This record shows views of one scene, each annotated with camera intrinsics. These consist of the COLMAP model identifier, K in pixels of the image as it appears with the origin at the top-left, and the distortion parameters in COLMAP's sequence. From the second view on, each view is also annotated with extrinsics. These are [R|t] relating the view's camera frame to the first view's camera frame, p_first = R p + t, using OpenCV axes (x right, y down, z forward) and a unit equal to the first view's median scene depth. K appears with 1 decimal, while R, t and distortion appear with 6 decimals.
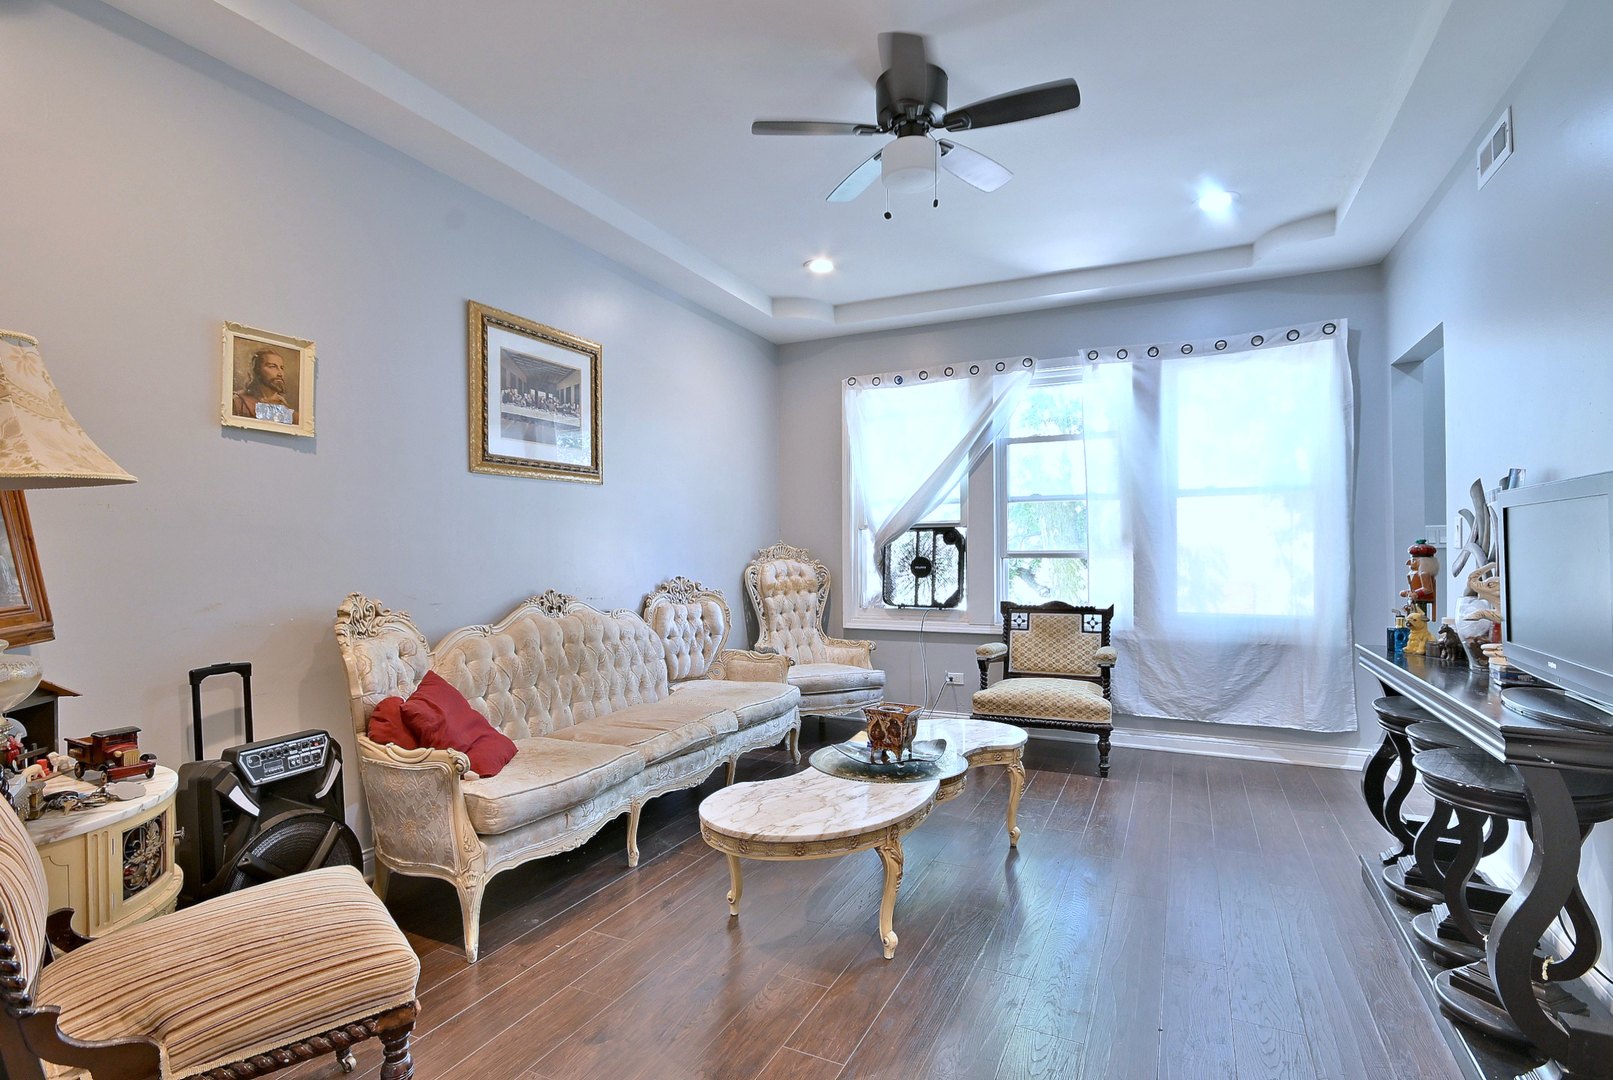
lens RADIAL K [[779.4, 0, 813.0], [0, 779.4, 547.2], [0, 0, 1]] dist [0.012552, -0.007737]
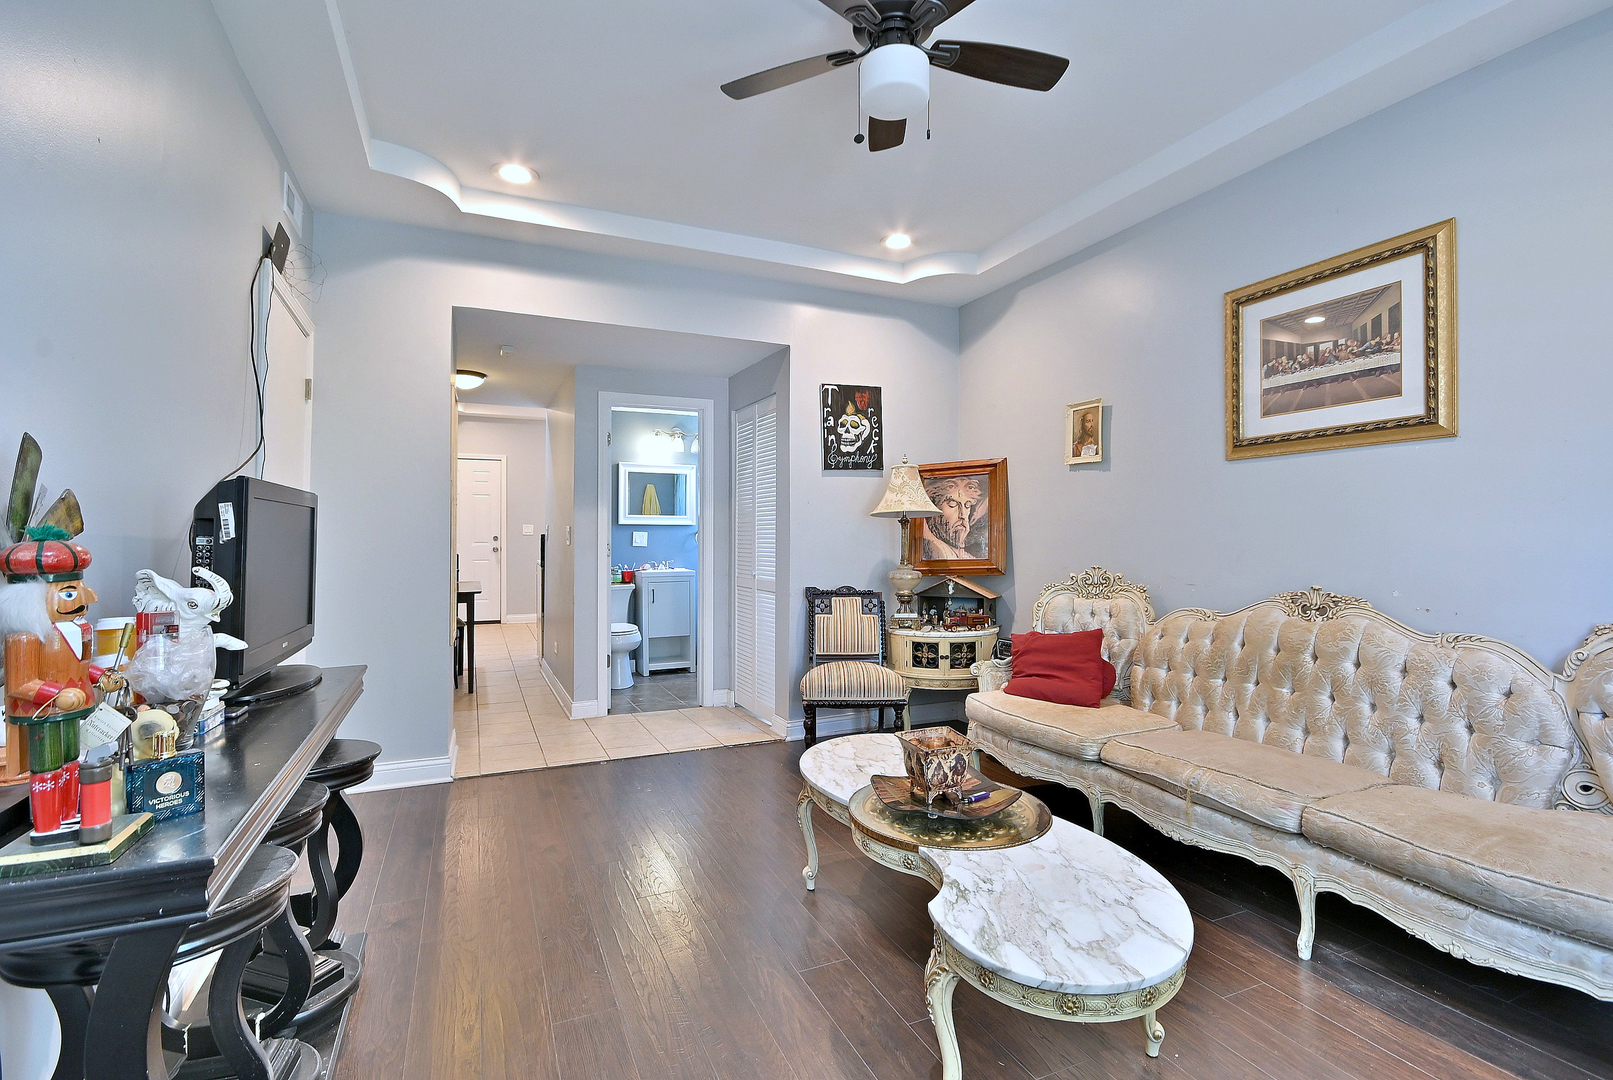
lens RADIAL K [[779.4, 0, 810.5], [0, 779.4, 542.2], [0, 0, 1]] dist [0.012552, -0.007737]
pose [[-0.653300, 0.007950, -0.757057, 0.660667], [0.001528, 0.999957, 0.009182, 0.000191], [0.757097, 0.004842, -0.653284, 1.197804]]
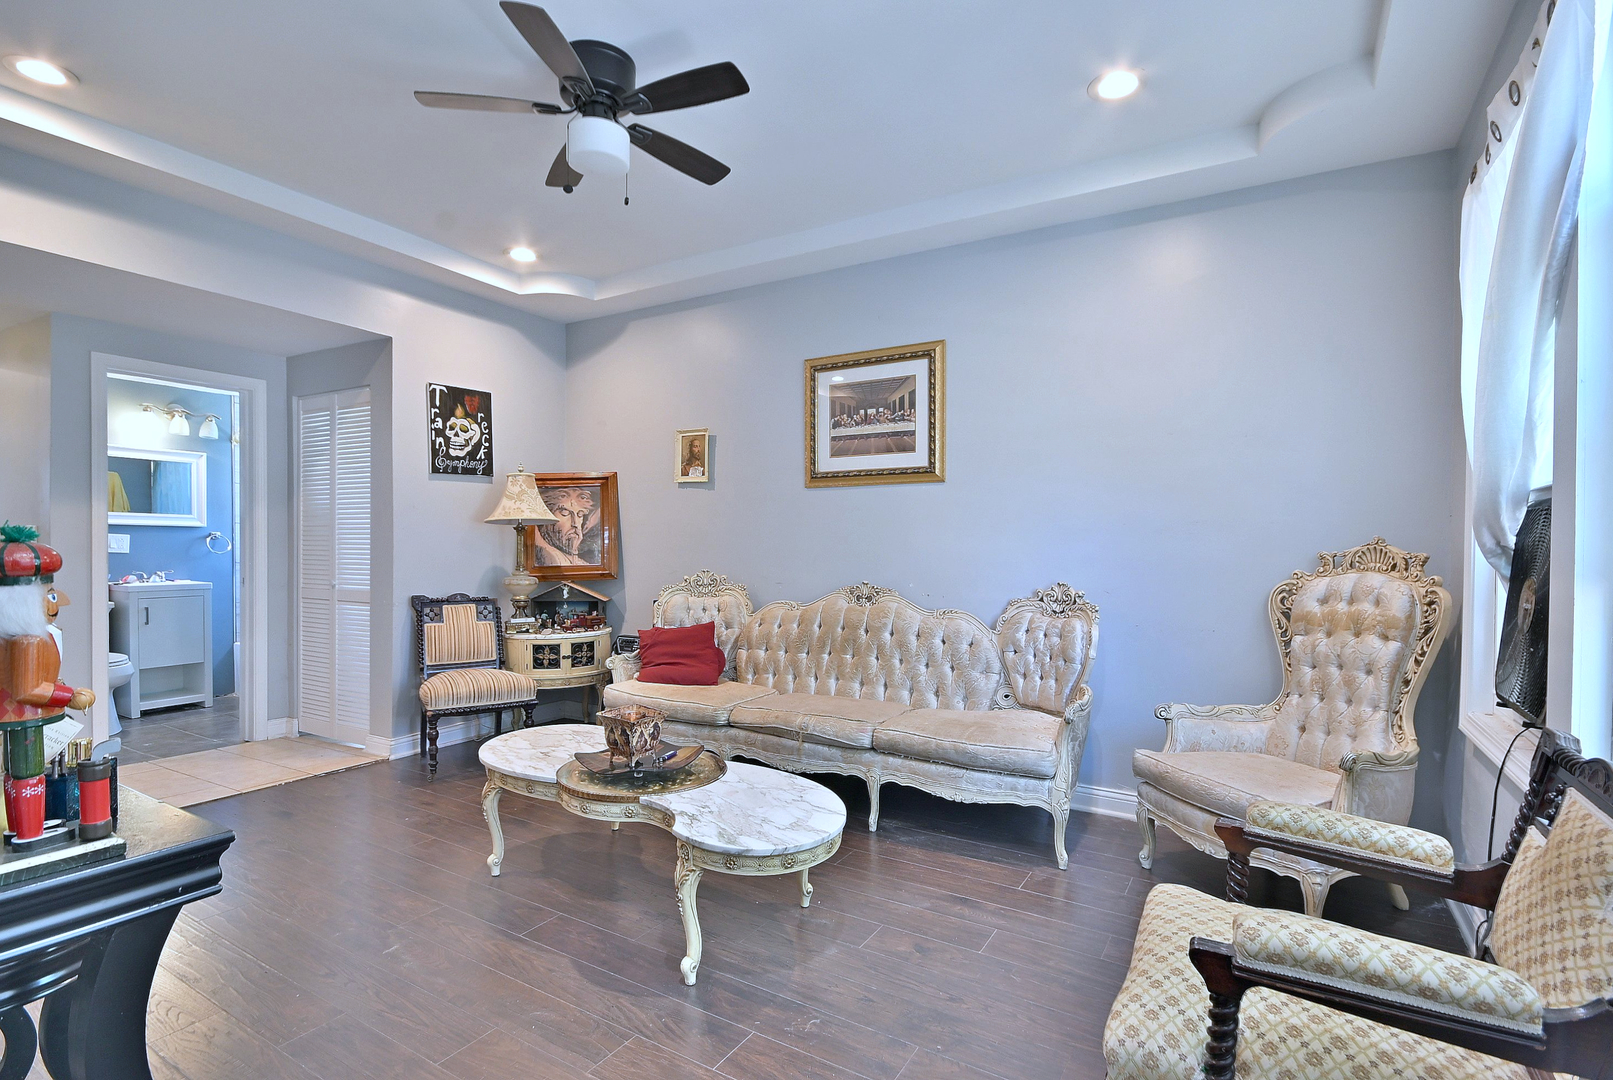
lens RADIAL K [[779.4, 0, 837.8], [0, 779.4, 570.2], [0, 0, 1]] dist [0.012552, -0.007737]
pose [[-0.089979, 0.032264, -0.995421, 0.857564], [-0.008050, 0.999419, 0.033121, 0.000216], [0.995911, 0.010994, -0.089667, 1.122124]]
